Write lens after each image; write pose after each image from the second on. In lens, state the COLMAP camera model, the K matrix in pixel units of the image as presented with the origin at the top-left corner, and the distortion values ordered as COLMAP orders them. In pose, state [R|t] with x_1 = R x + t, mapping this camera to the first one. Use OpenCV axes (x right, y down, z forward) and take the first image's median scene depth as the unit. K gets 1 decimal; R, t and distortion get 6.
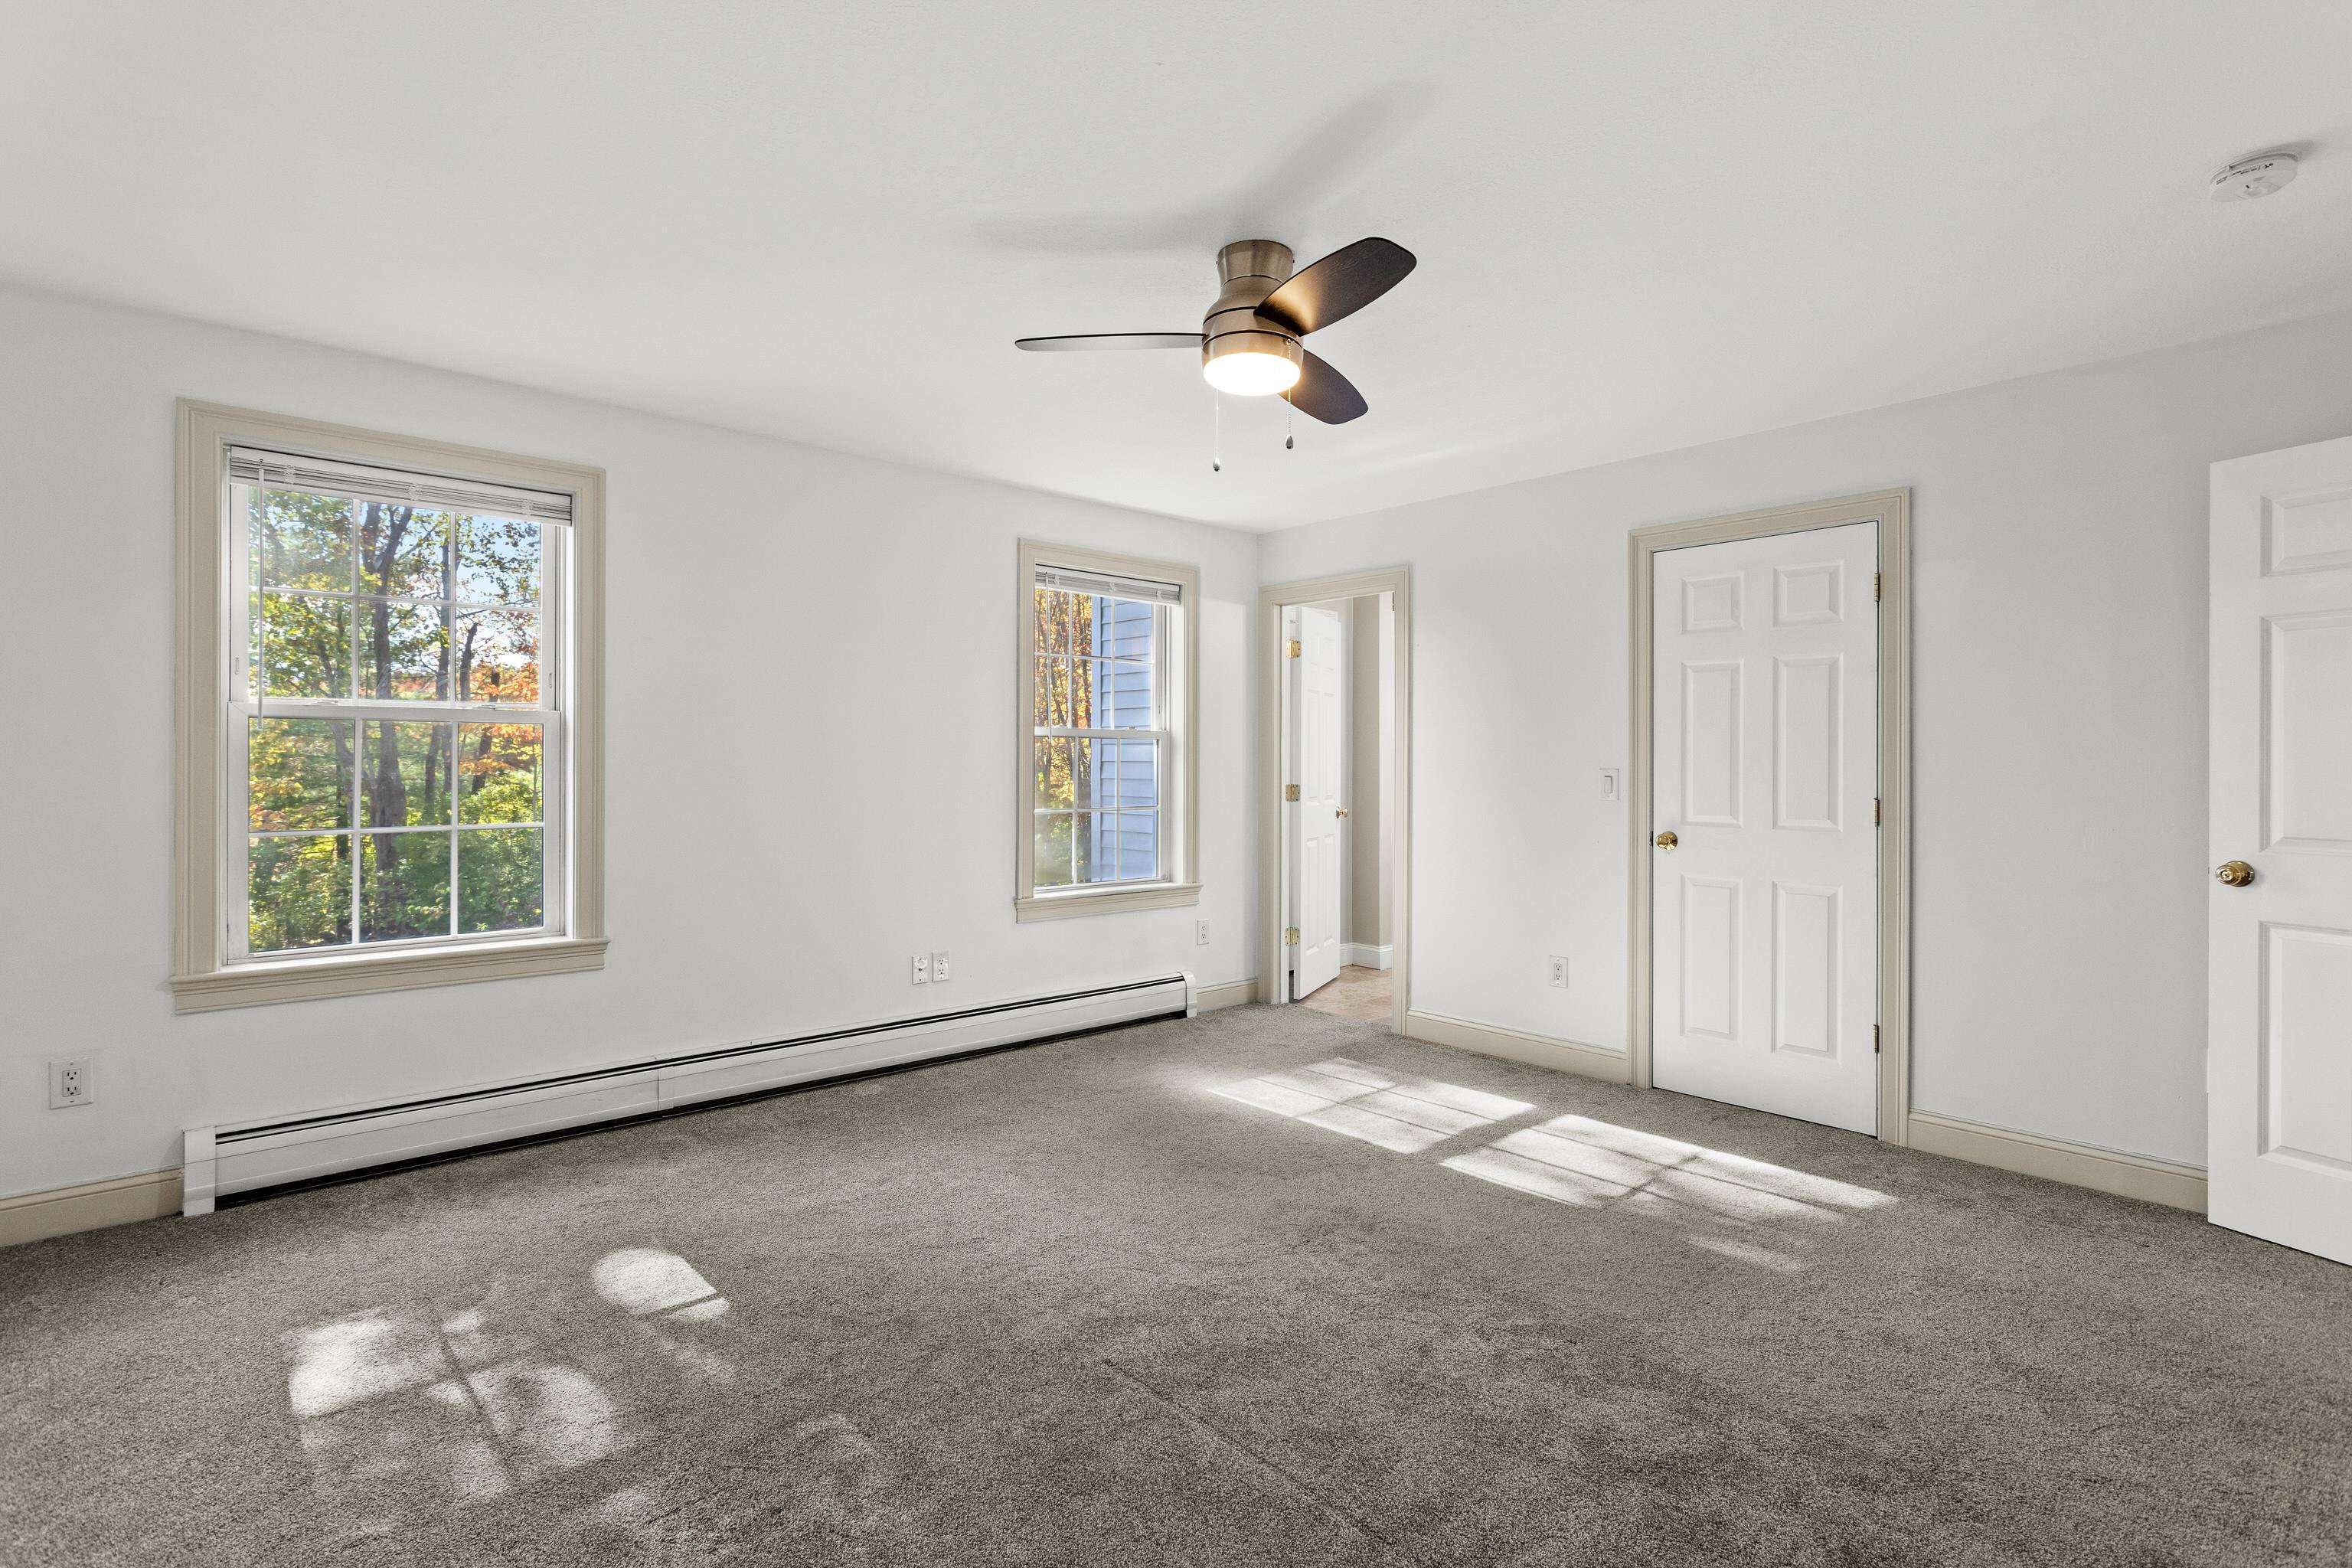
lens RADIAL K [[1129.7, 0, 1160.9], [0, 1129.7, 775.1], [0, 0, 1]] dist [0.012787, 0.000467]
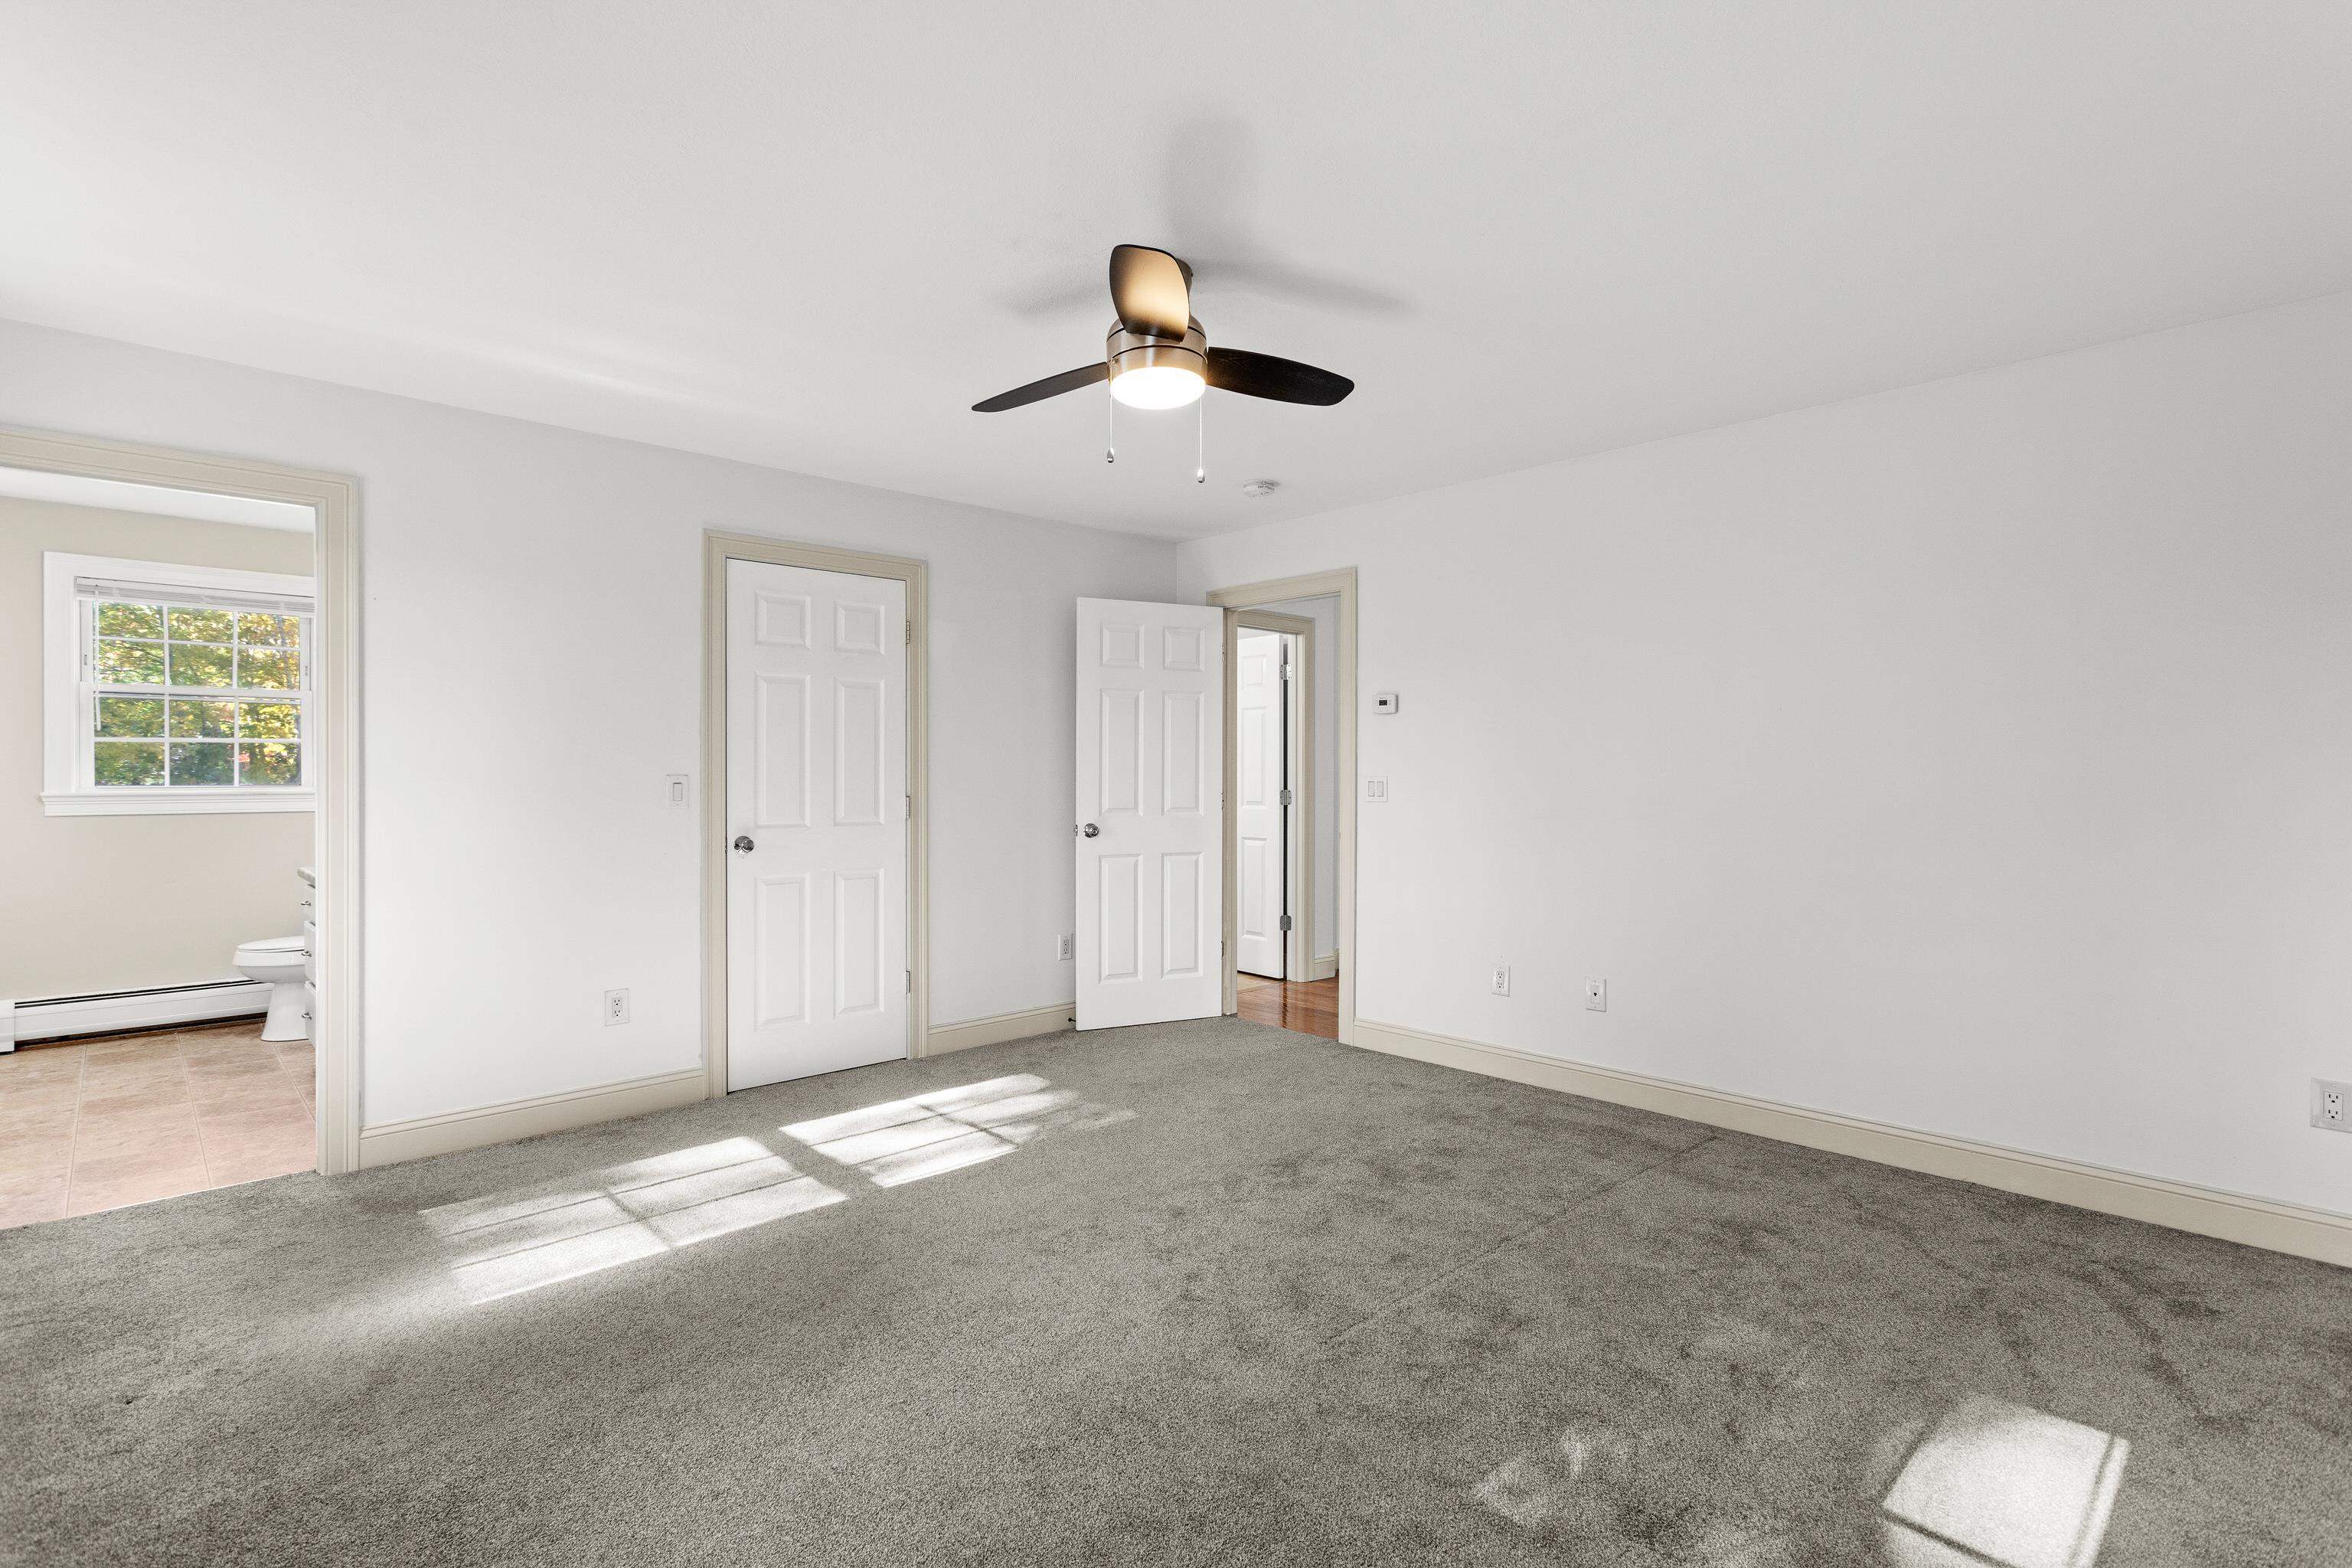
lens RADIAL K [[1129.7, 0, 1211.5], [0, 1129.7, 800.8], [0, 0, 1]] dist [0.012787, 0.000467]
pose [[-0.044544, -0.032087, 0.998492, -0.636893], [0.008353, 0.999437, 0.032490, -0.012620], [-0.998972, 0.009787, -0.044251, 0.680435]]
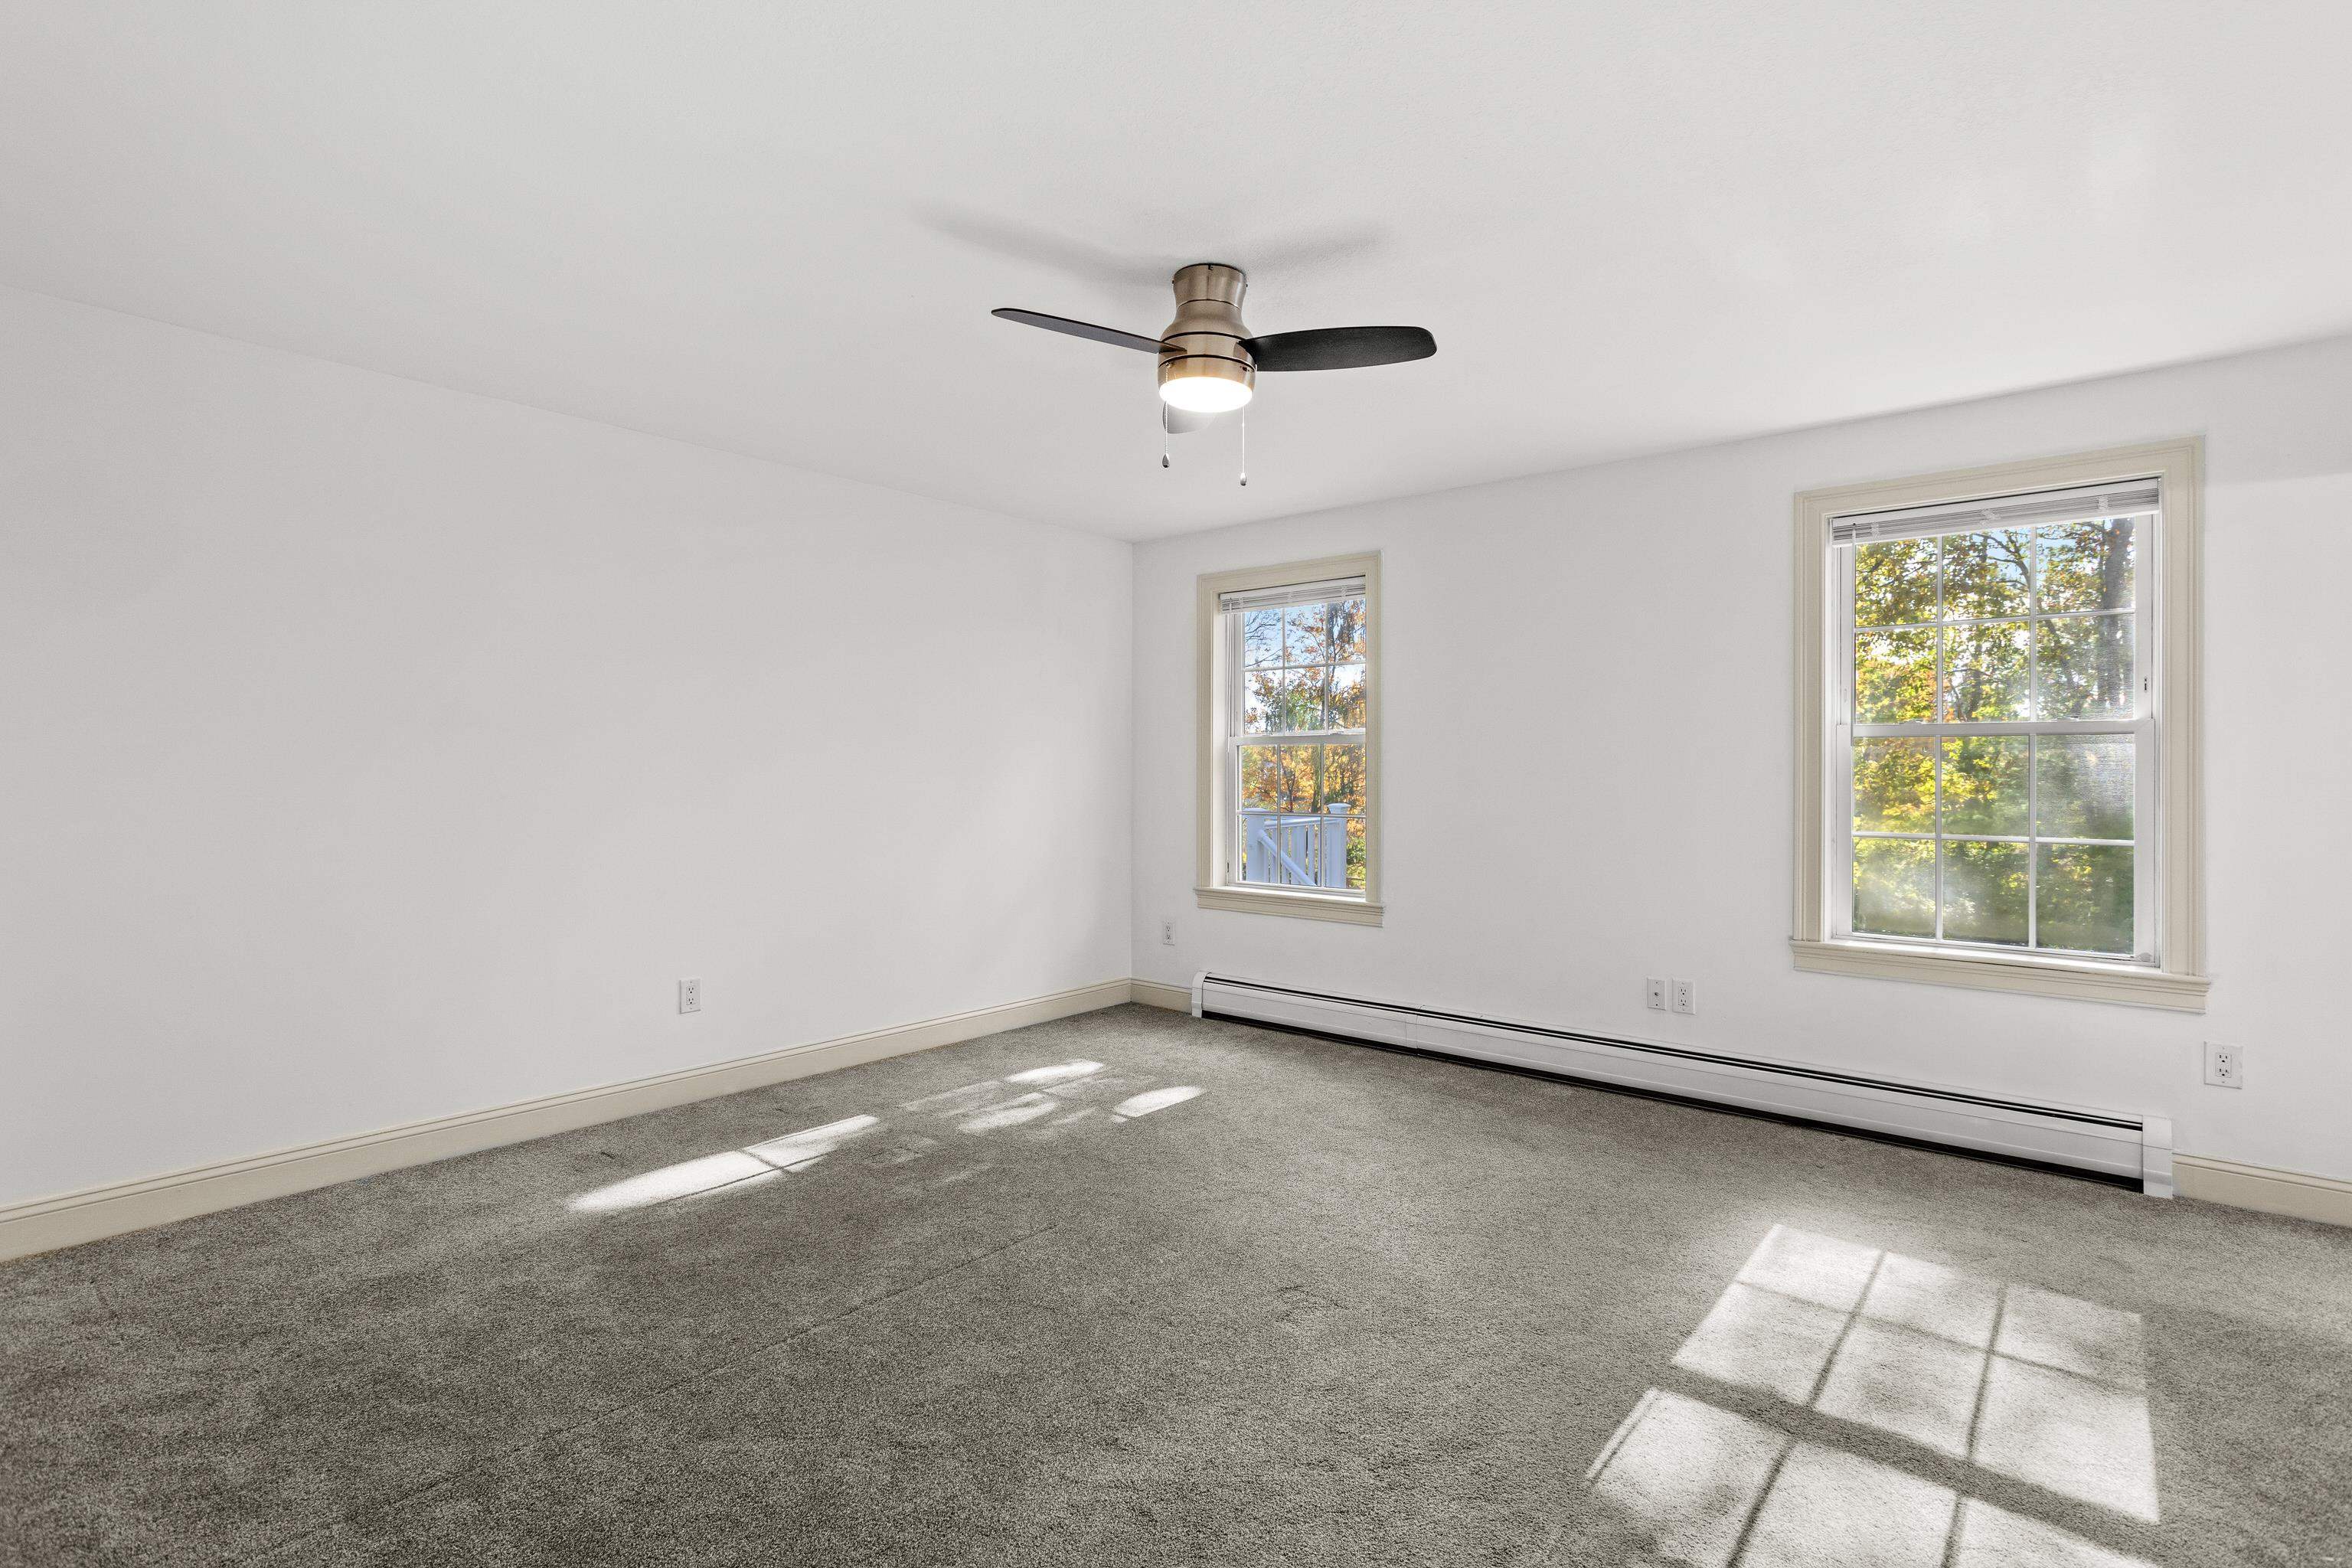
lens RADIAL K [[1129.7, 0, 1222.9], [0, 1129.7, 801.3], [0, 0, 1]] dist [0.012787, 0.000467]
pose [[0.168343, 0.028348, -0.985321, 0.741998], [-0.008404, 0.999591, 0.027322, -0.010786], [0.985693, 0.003681, 0.168513, 0.565069]]
